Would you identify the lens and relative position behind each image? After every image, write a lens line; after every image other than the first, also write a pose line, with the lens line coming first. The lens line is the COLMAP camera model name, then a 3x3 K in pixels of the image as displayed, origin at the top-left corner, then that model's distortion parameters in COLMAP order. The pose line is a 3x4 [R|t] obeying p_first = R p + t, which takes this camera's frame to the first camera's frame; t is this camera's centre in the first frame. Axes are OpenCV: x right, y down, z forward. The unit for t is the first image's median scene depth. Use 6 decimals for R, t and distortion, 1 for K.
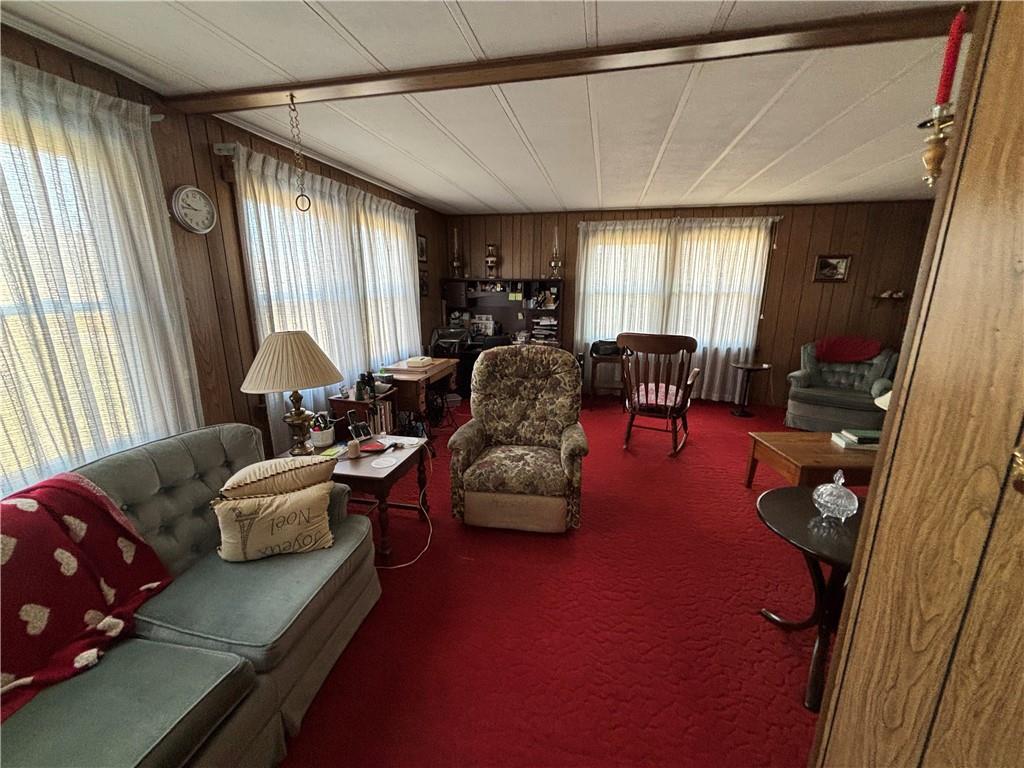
lens RADIAL K [[411.5, 0, 516.1], [0, 411.5, 381.7], [0, 0, 1]] dist [0.000333, -0.000803]
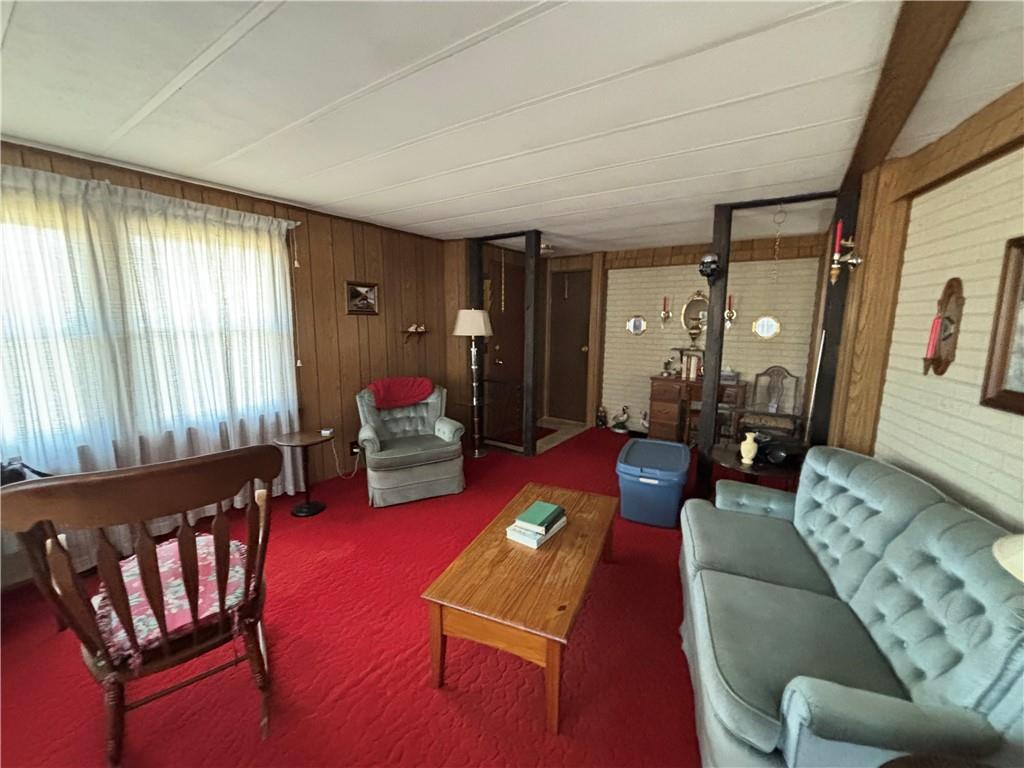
lens RADIAL K [[411.5, 0, 513.4], [0, 411.5, 382.6], [0, 0, 1]] dist [0.000333, -0.000803]
pose [[0.388752, -0.140415, 0.910580, 0.105752], [0.209341, 0.975931, 0.061119, -0.097525], [-0.897245, 0.166862, 0.408789, 0.417294]]
